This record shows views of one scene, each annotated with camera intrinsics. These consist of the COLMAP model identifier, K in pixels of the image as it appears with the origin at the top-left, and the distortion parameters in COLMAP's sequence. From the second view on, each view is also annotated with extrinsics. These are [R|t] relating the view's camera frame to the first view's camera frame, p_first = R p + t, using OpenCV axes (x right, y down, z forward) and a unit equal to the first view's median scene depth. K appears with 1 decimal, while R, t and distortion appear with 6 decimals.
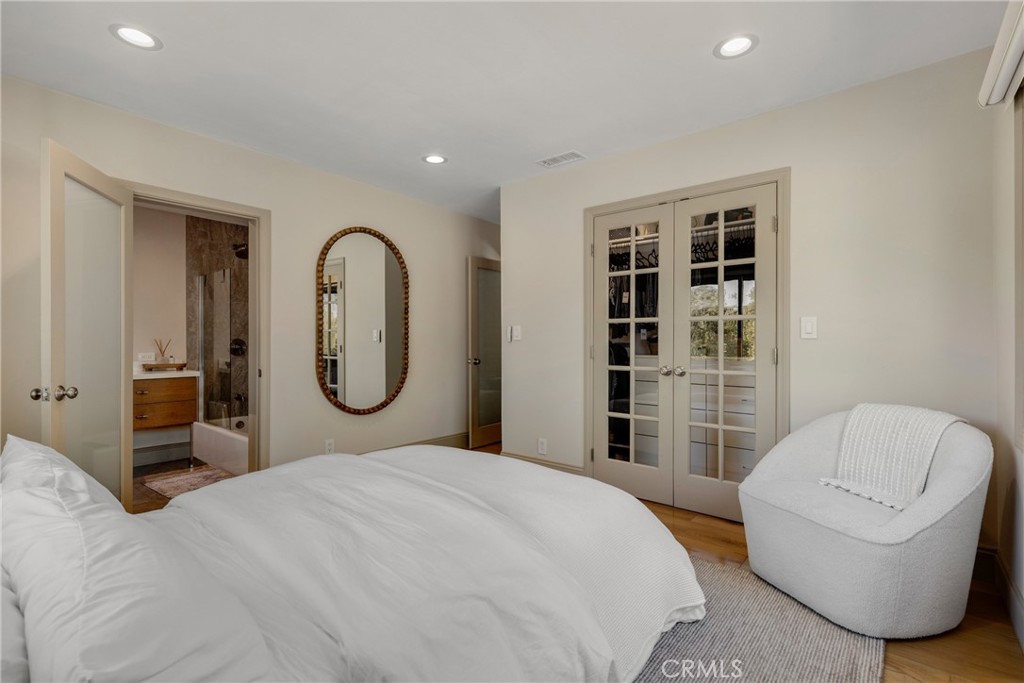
lens RADIAL K [[469.1, 0, 512.0], [0, 469.1, 341.5], [0, 0, 1]] dist [0.012438, -0.000151]
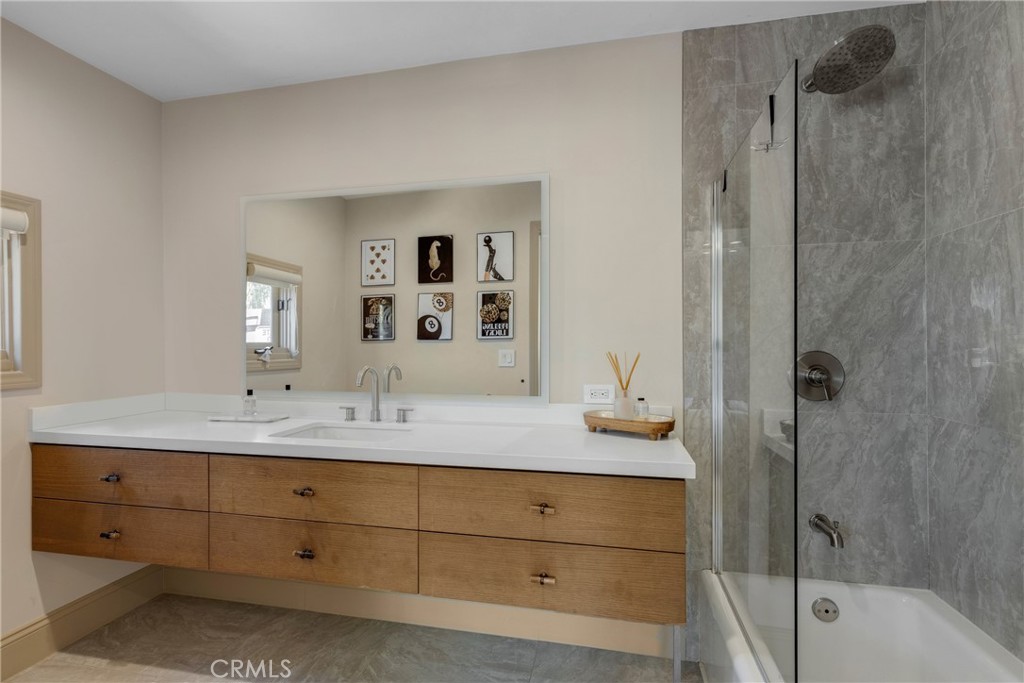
lens RADIAL K [[469.1, 0, 512.0], [0, 469.1, 341.5], [0, 0, 1]] dist [0.012438, -0.000151]
pose [[0.473204, -0.002446, -0.880950, -0.406744], [-0.001652, 0.999992, -0.003664, -0.011933], [0.880952, 0.003189, 0.473196, 0.678565]]
